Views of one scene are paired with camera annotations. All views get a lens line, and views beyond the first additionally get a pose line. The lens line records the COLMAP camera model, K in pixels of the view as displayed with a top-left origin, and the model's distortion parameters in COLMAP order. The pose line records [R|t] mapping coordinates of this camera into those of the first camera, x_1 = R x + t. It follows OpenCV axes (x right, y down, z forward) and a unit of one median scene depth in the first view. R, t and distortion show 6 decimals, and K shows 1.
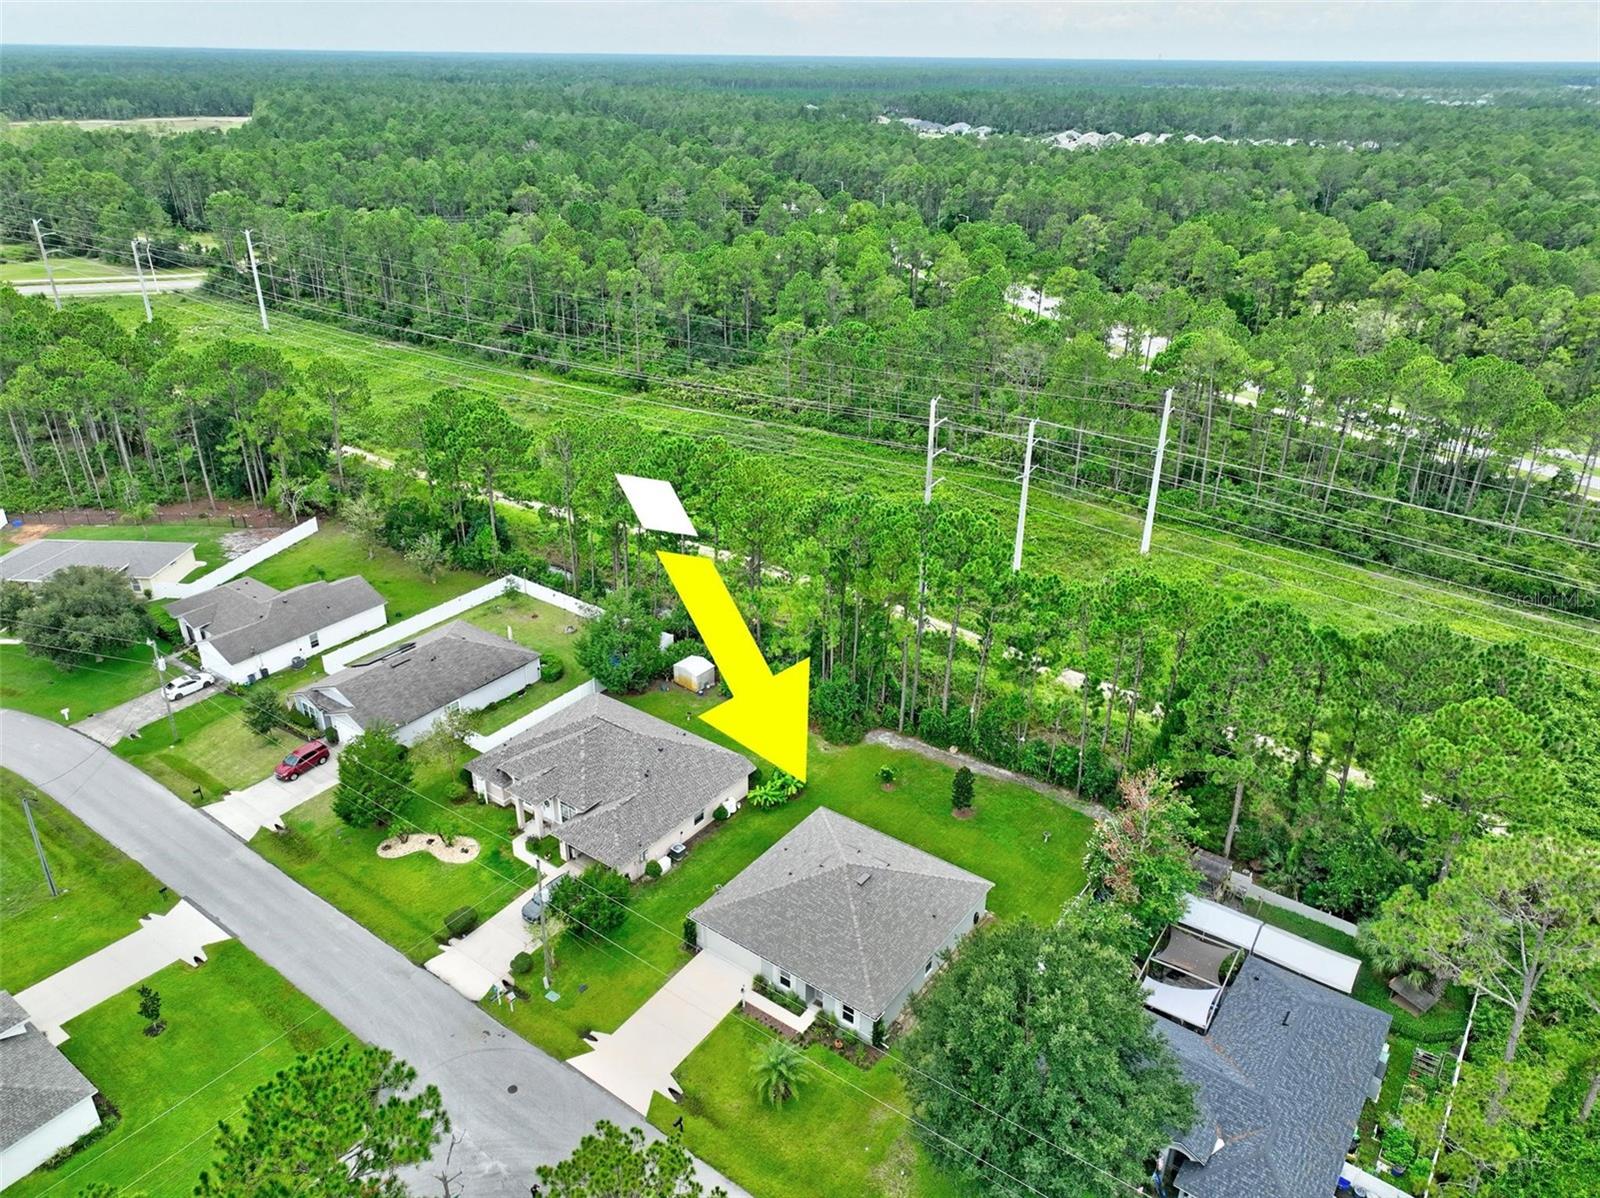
lens RADIAL K [[1126.4, 0, 796.6], [0, 1126.4, 599.5], [0, 0, 1]] dist [-0.001128, 0.017783]
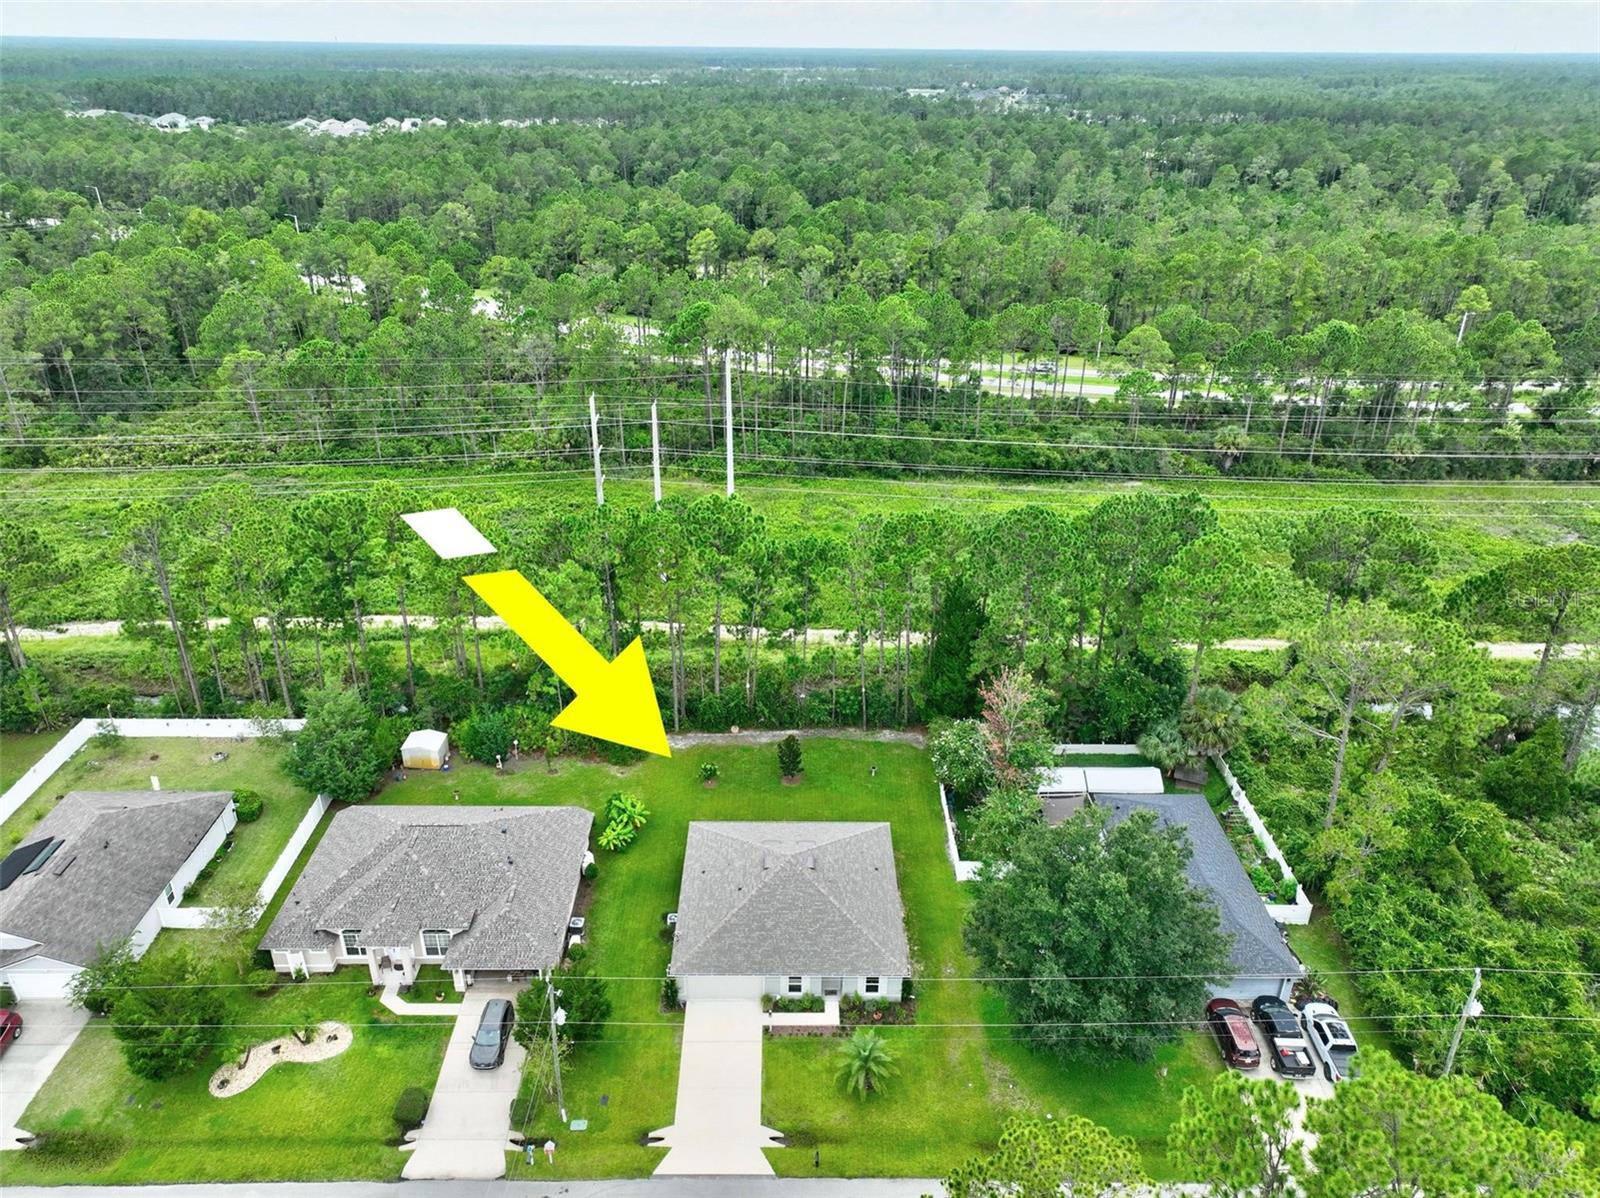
lens RADIAL K [[1126.4, 0, 796.6], [0, 1126.4, 599.5], [0, 0, 1]] dist [-0.001128, 0.017783]
pose [[0.801983, -0.266641, 0.534534, -0.362264], [0.259971, 0.961454, 0.089557, -0.061805], [-0.537809, 0.067140, 0.840389, 0.119376]]
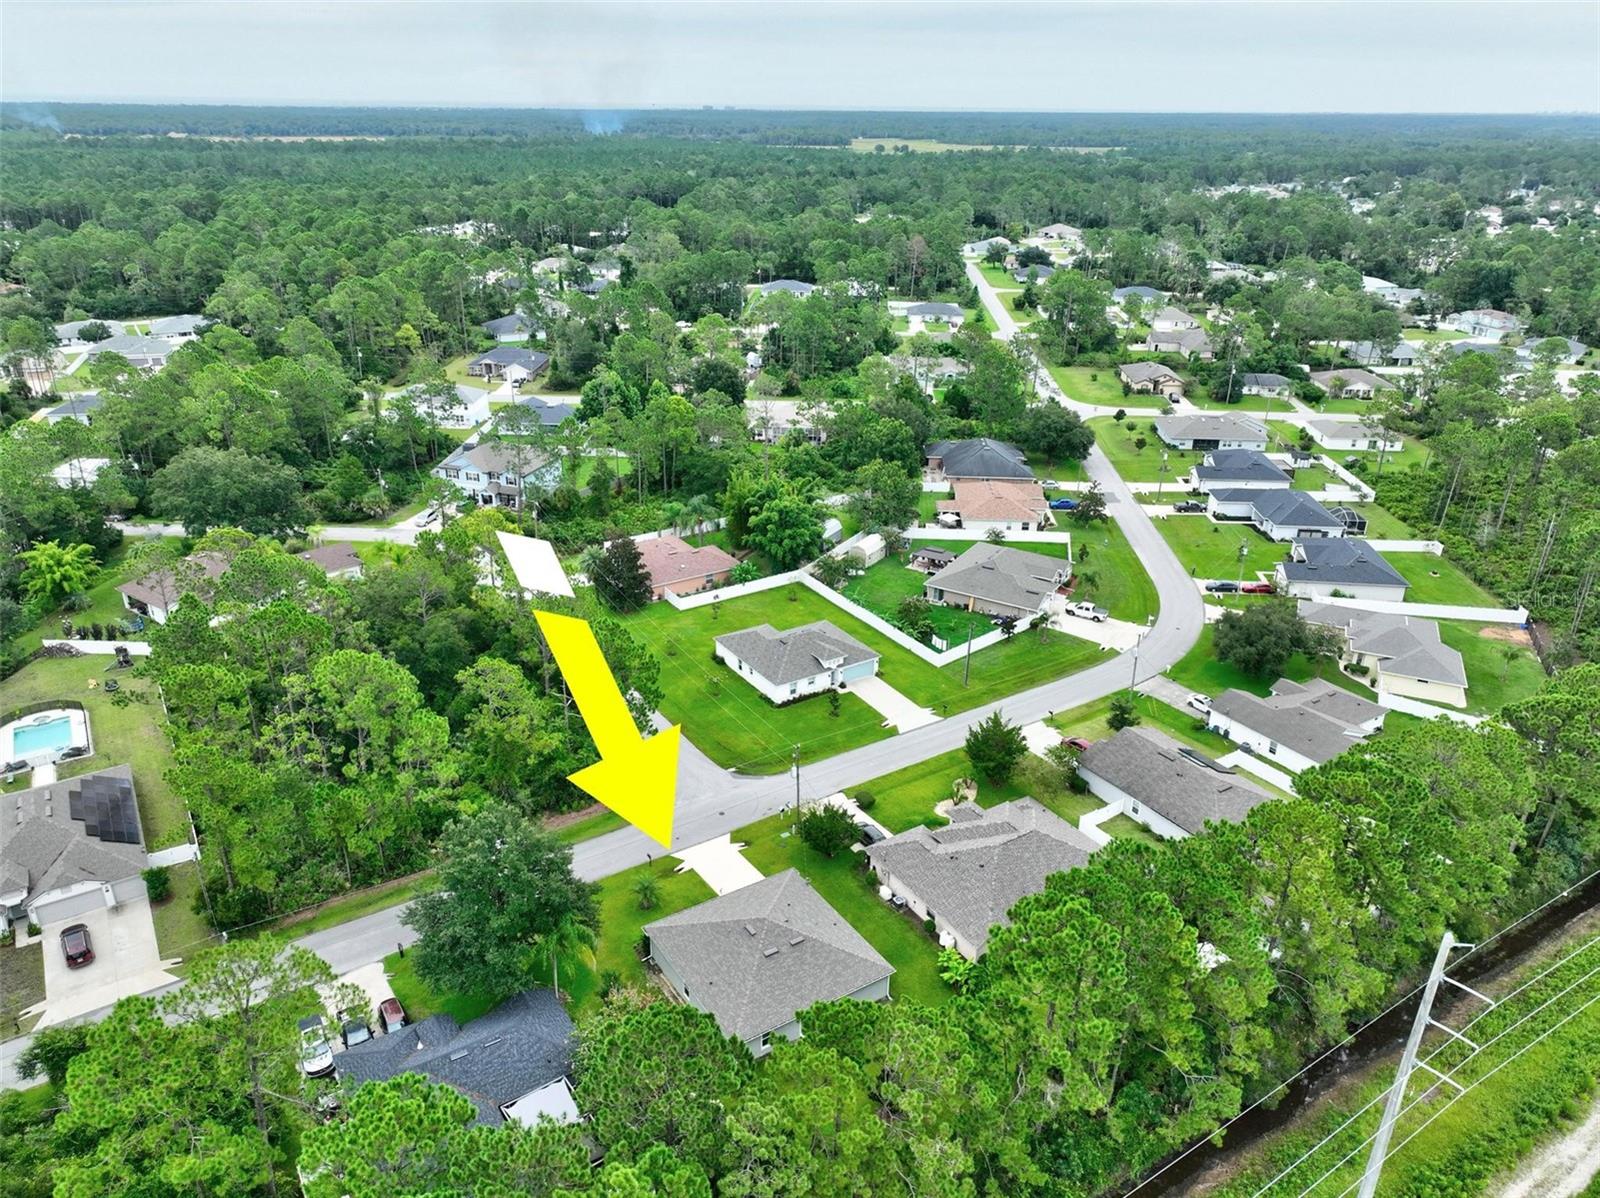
lens RADIAL K [[1126.4, 0, 796.6], [0, 1126.4, 599.5], [0, 0, 1]] dist [-0.001128, 0.017783]
pose [[-0.351523, 0.370173, -0.859886, 0.806889], [-0.422602, 0.756853, 0.498579, -0.544874], [0.835368, 0.538652, -0.109615, 0.831885]]
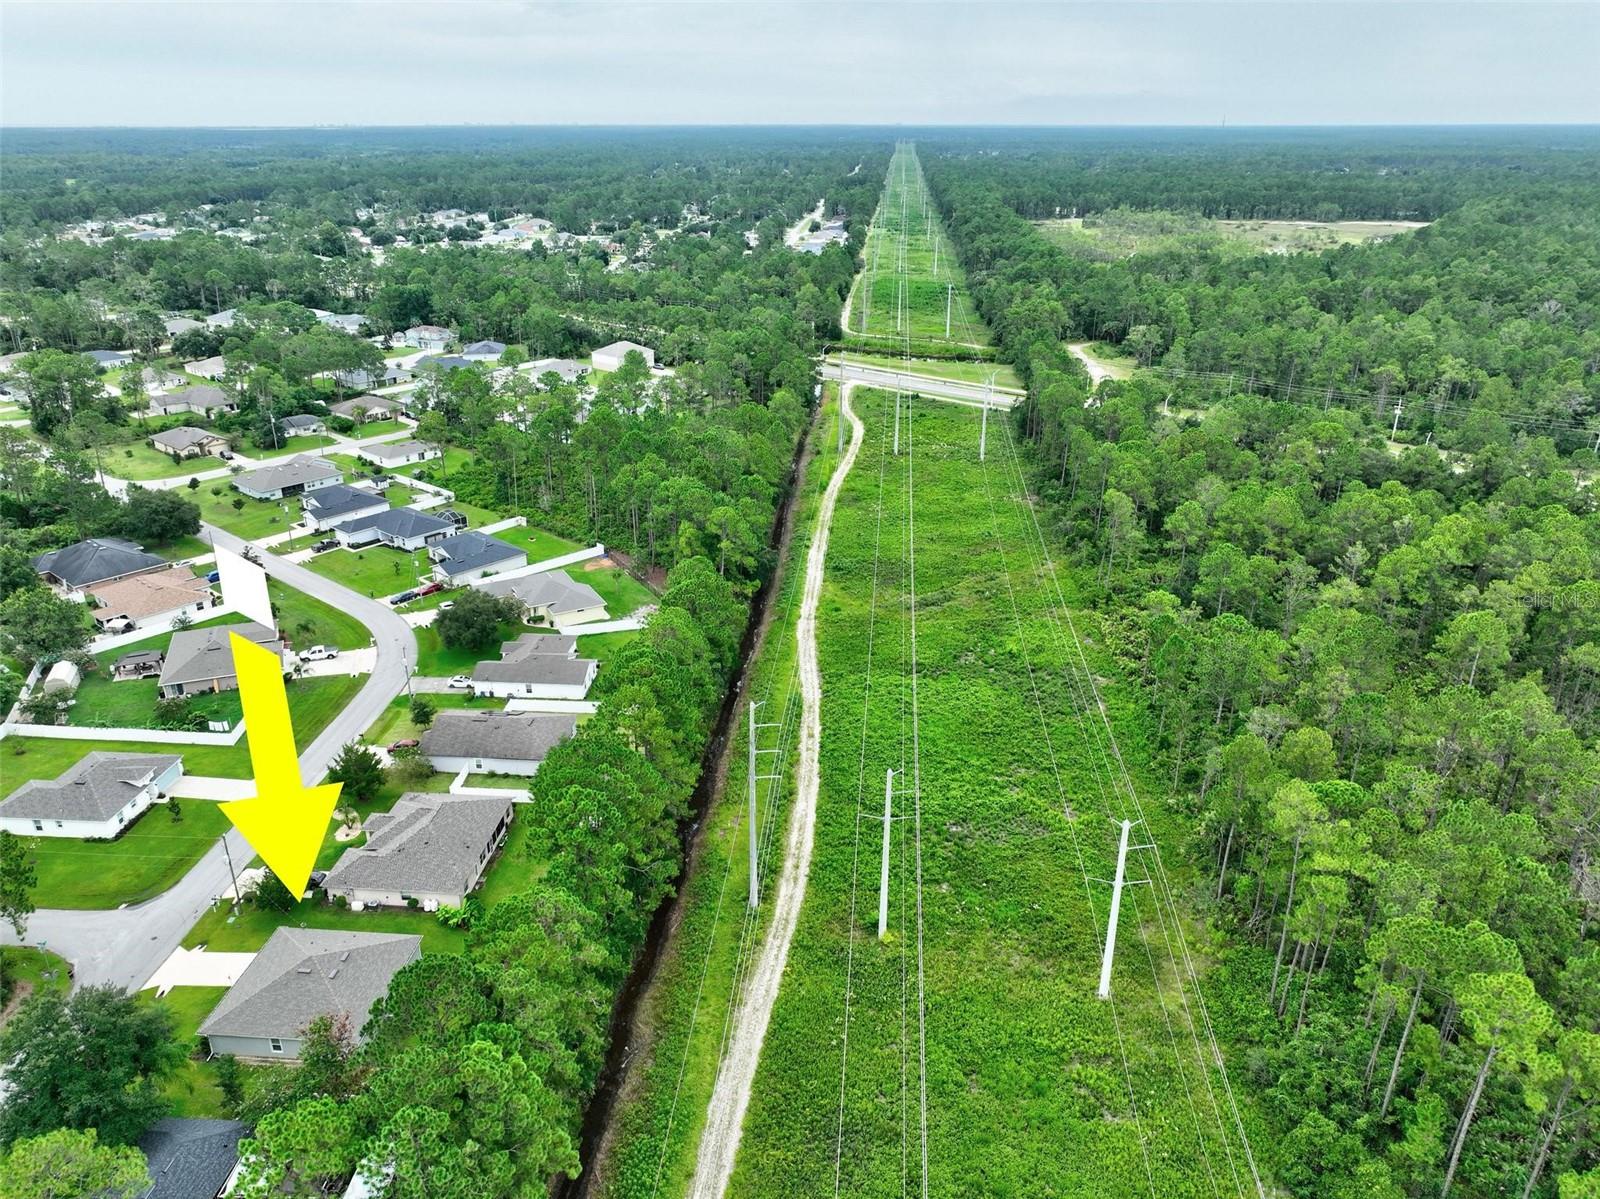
lens RADIAL K [[1126.4, 0, 796.6], [0, 1126.4, 600.0], [0, 0, 1]] dist [-0.001128, 0.017783]
pose [[0.521853, 0.324664, -0.788836, 1.151505], [-0.369086, 0.919636, 0.134330, -0.517017], [0.769055, 0.221048, 0.599744, 0.444373]]
